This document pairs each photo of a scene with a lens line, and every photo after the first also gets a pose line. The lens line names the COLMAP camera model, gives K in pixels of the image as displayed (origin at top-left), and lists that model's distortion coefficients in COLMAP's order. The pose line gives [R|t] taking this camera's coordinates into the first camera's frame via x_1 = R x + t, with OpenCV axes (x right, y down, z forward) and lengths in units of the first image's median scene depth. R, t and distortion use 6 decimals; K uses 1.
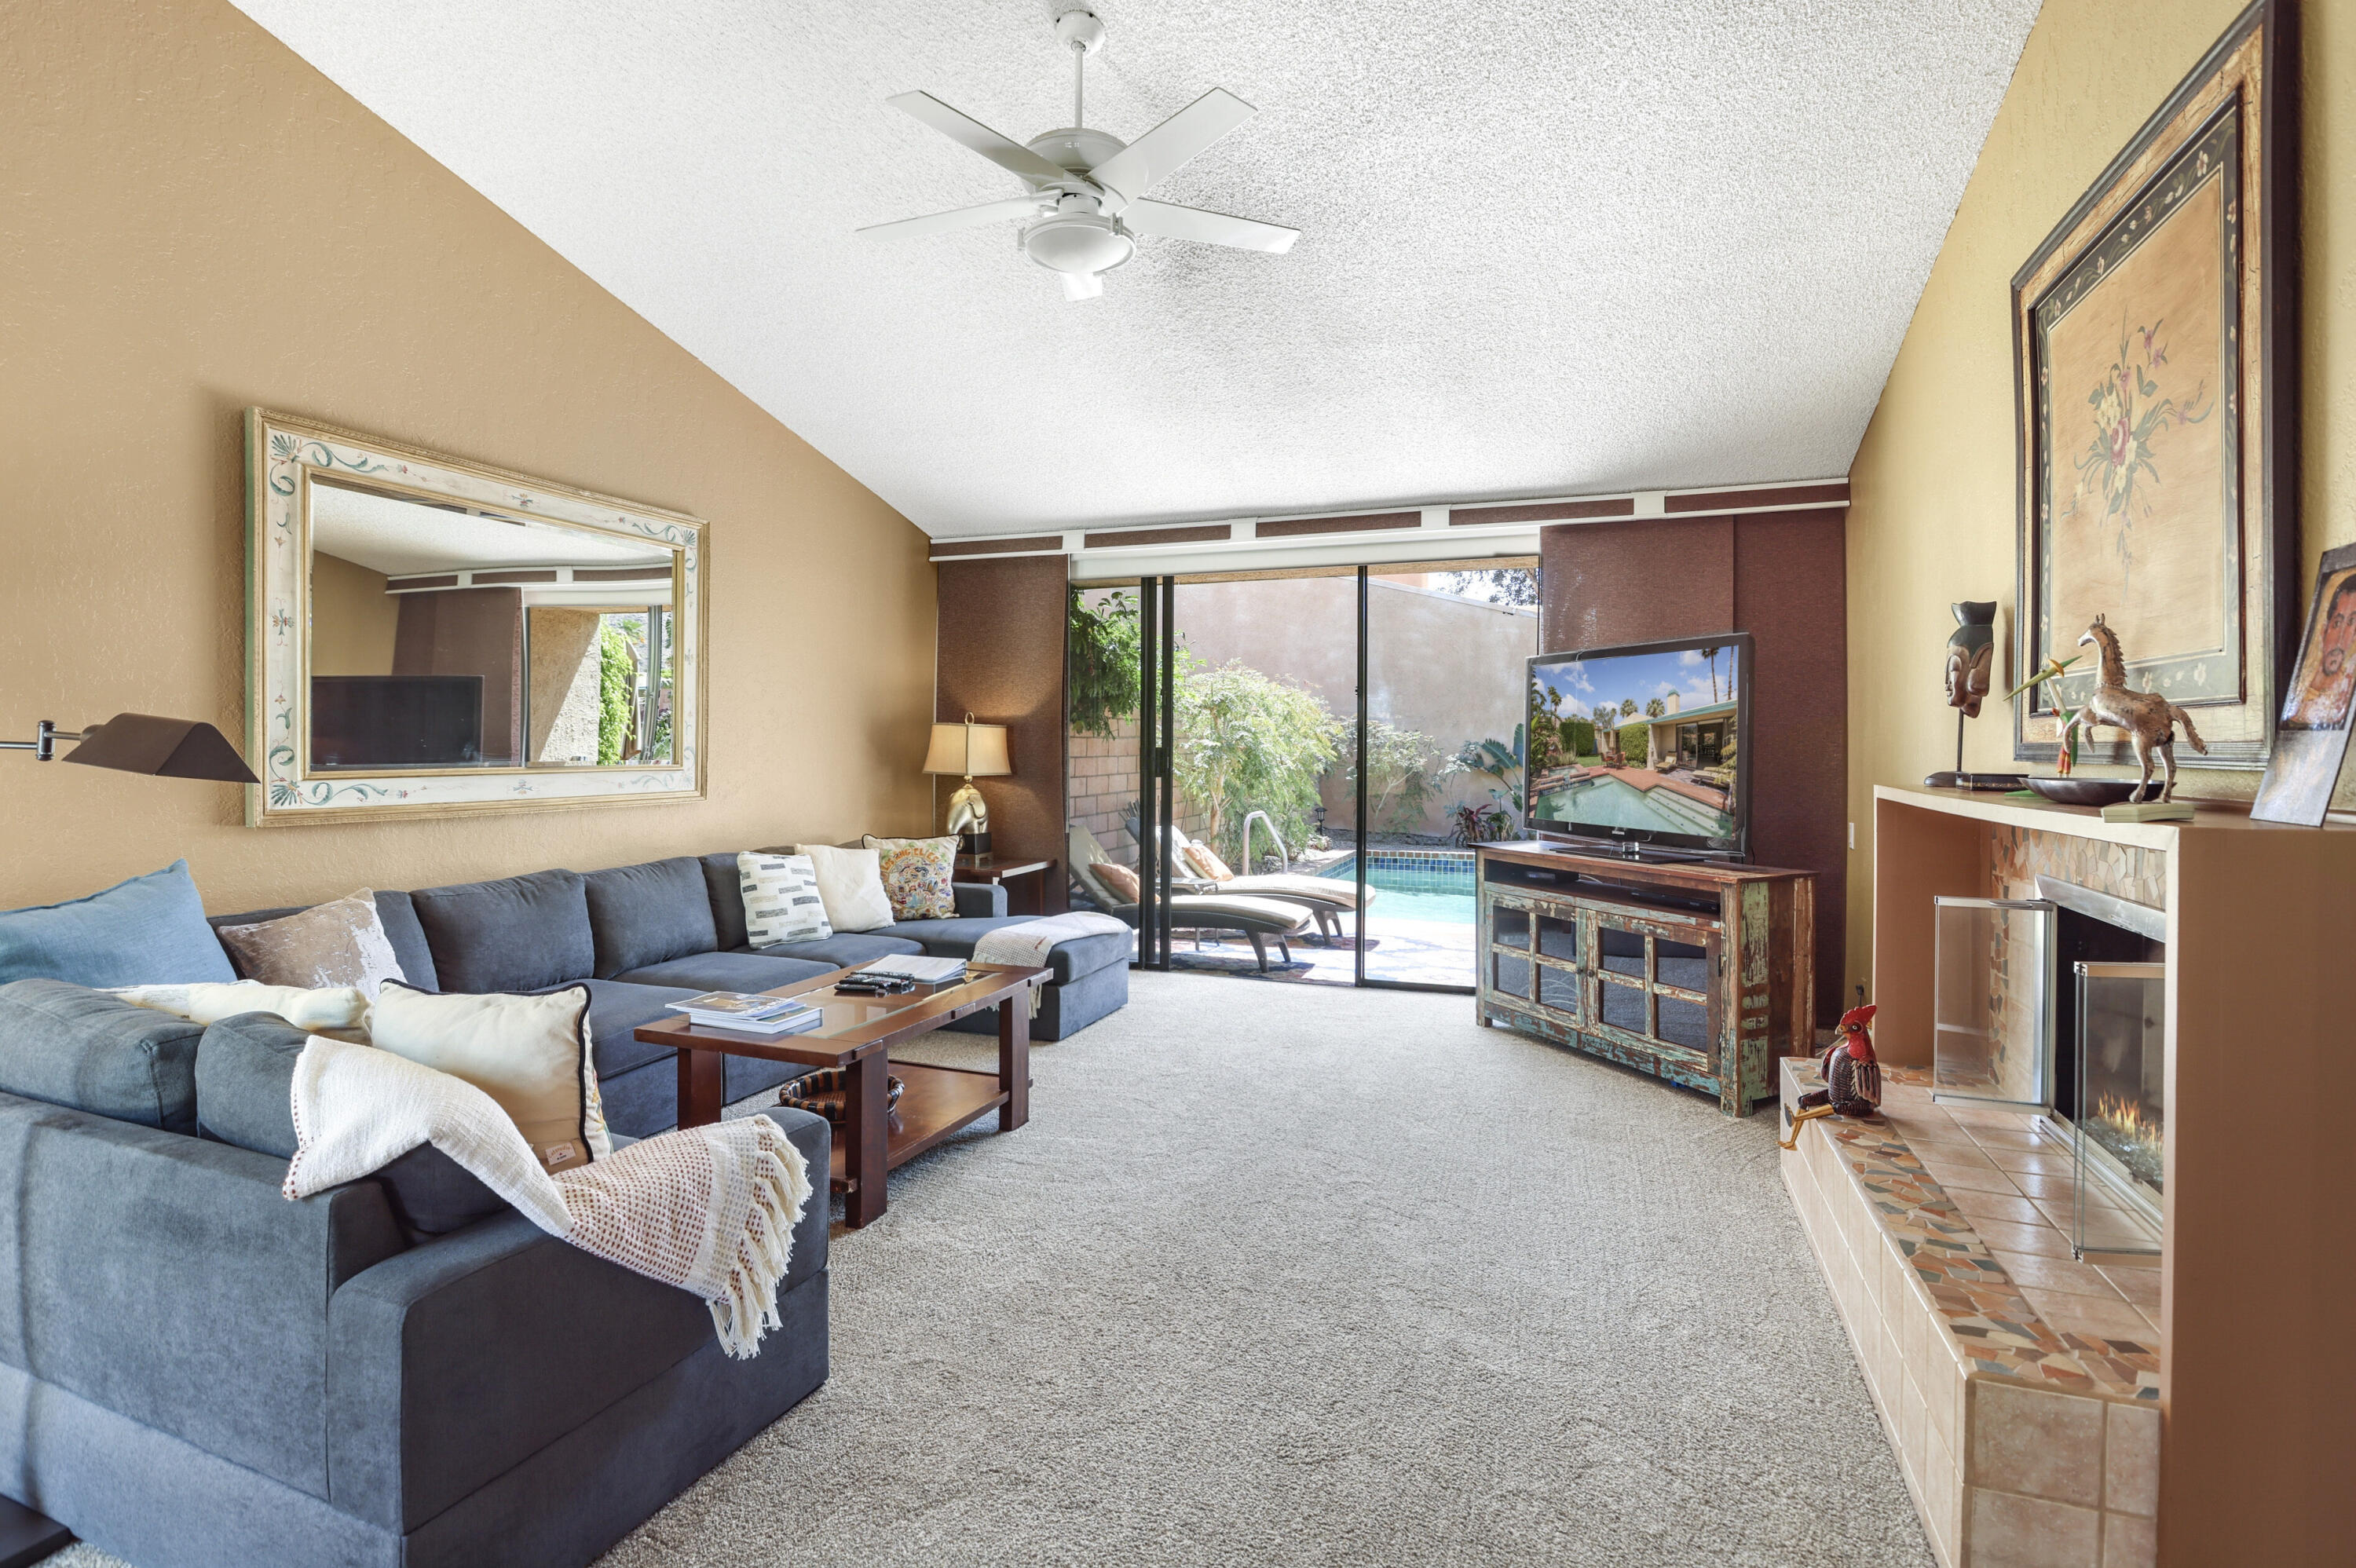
lens RADIAL K [[1138.4, 0, 1188.8], [0, 1138.4, 748.2], [0, 0, 1]] dist [-0.039152, 0.001277]
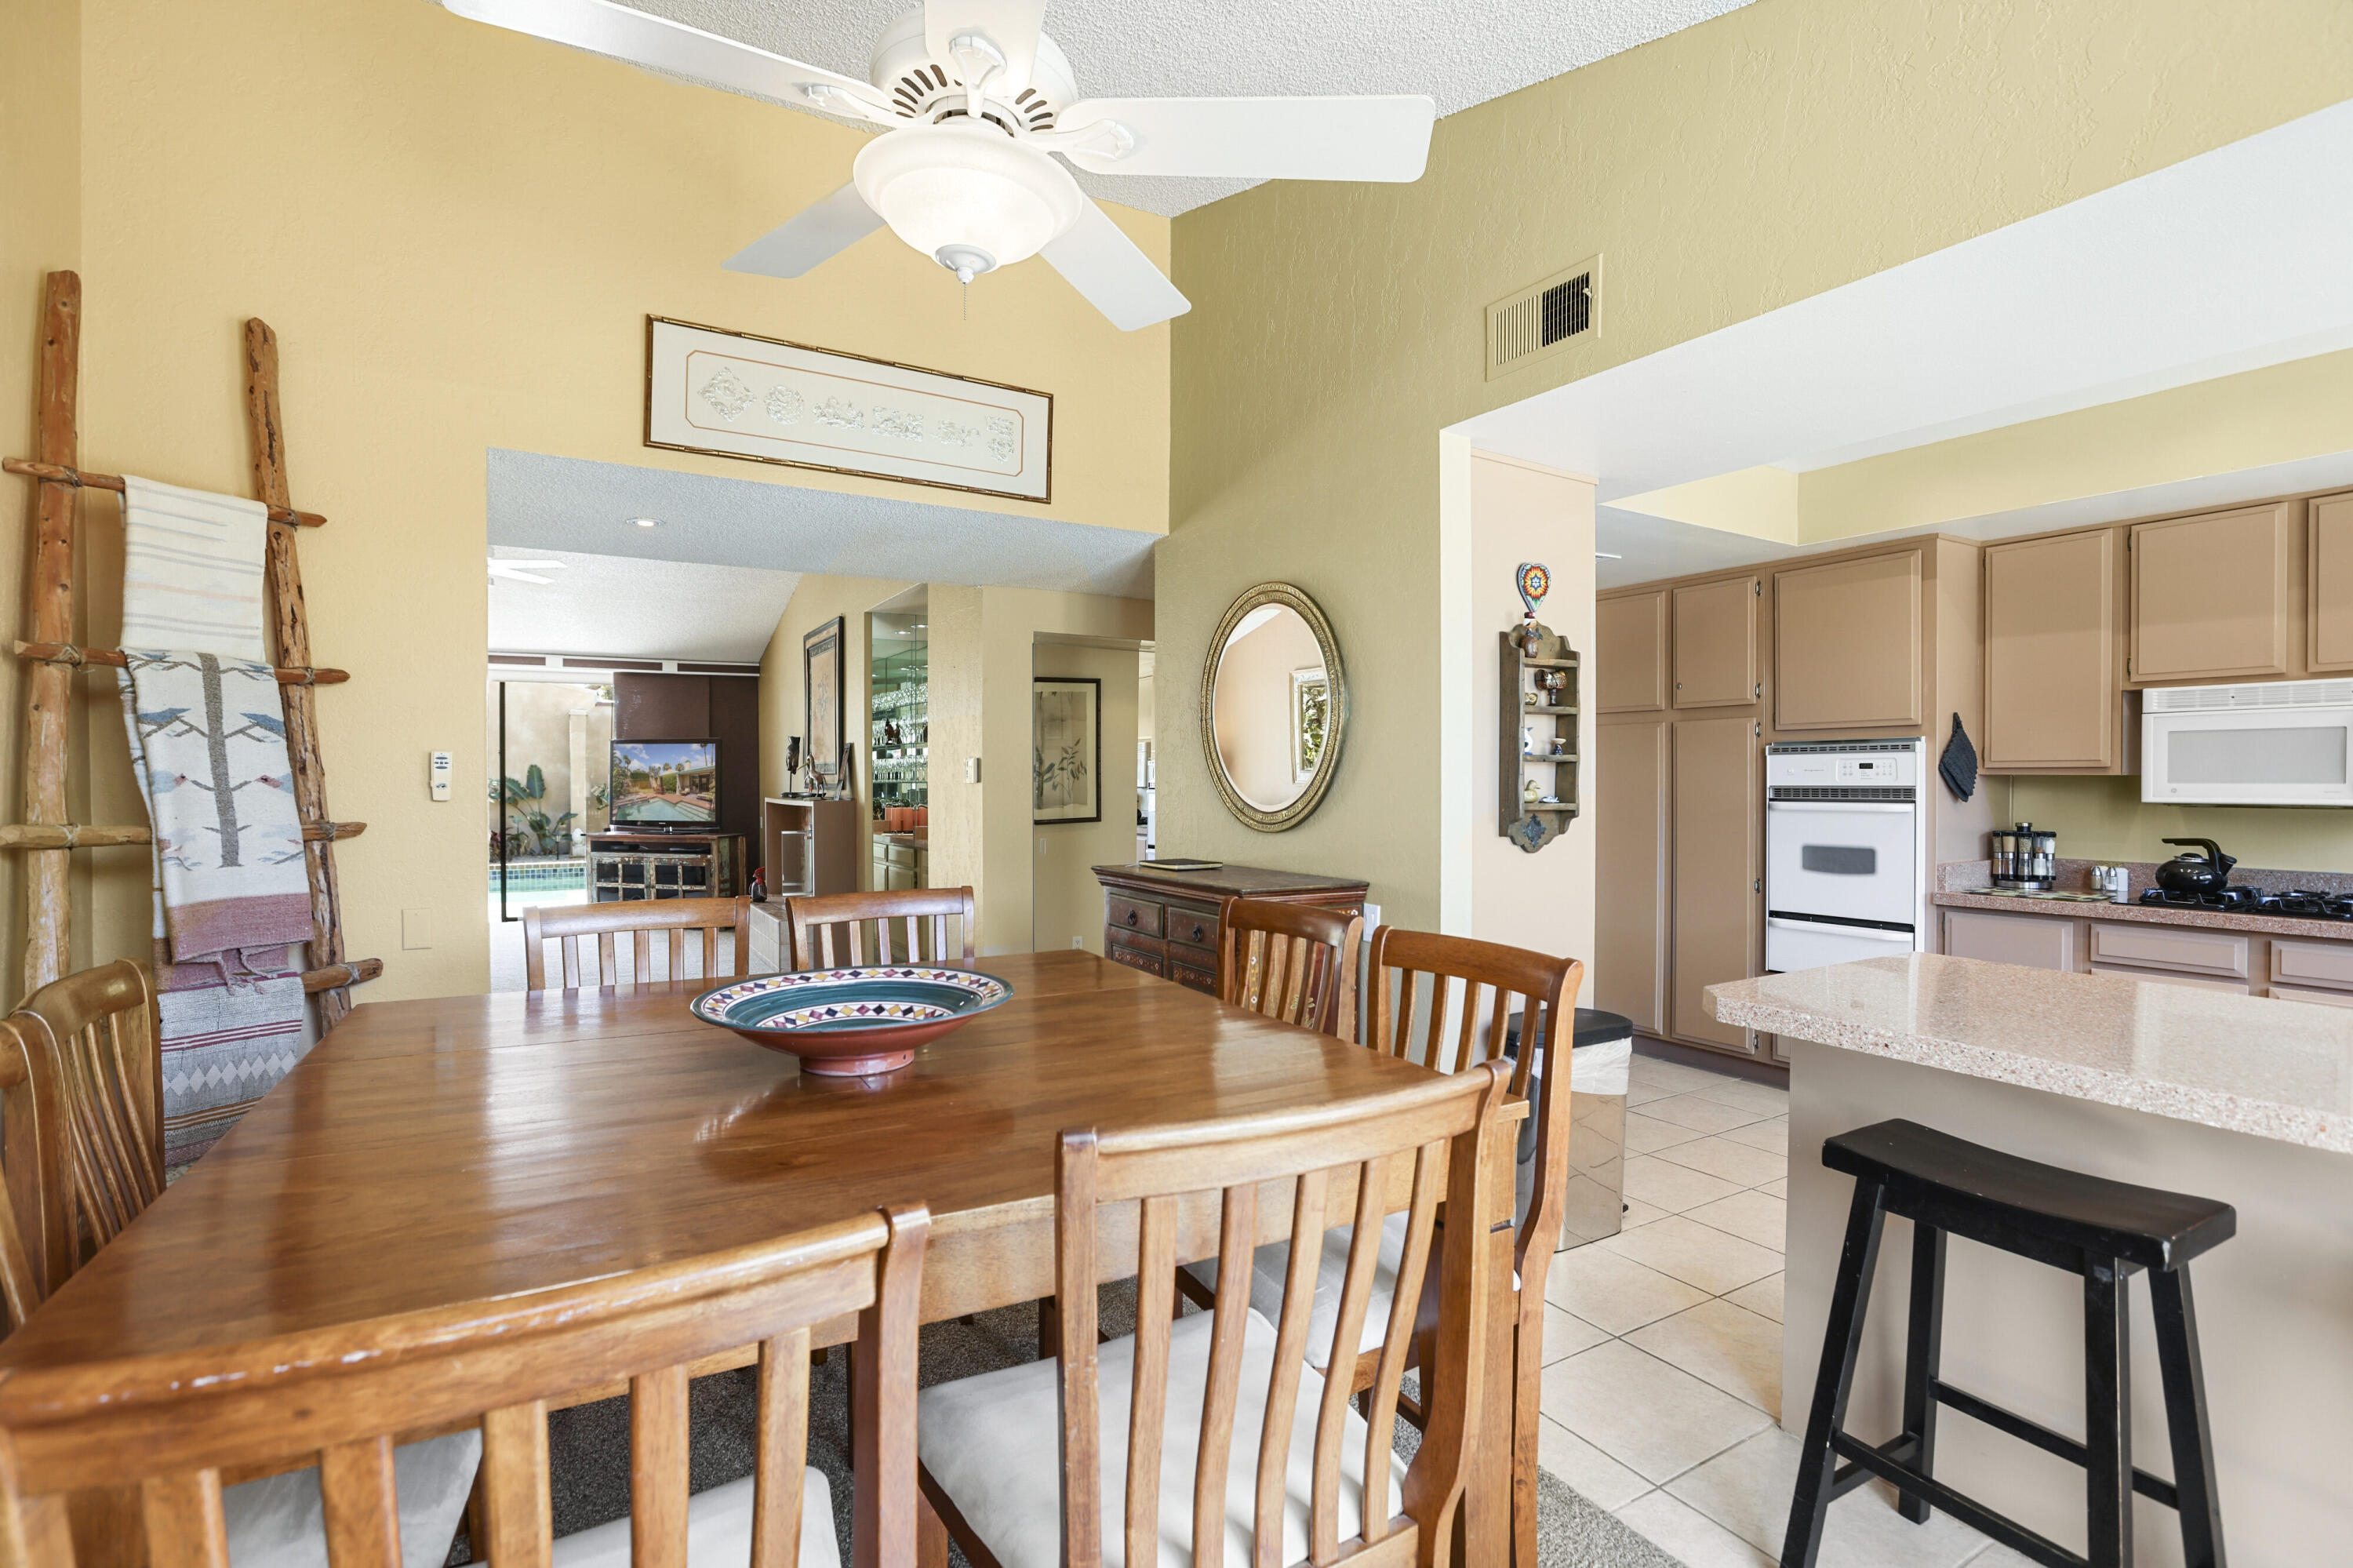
lens RADIAL K [[1098.8, 0, 1176.5], [0, 1098.8, 784.0], [0, 0, 1]] dist [-0.067328, 0.026465]
pose [[0.634718, -0.008957, 0.772692, -0.614752], [0.006531, 0.999959, 0.006227, -0.008522], [-0.772716, 0.001094, 0.634751, -1.113336]]
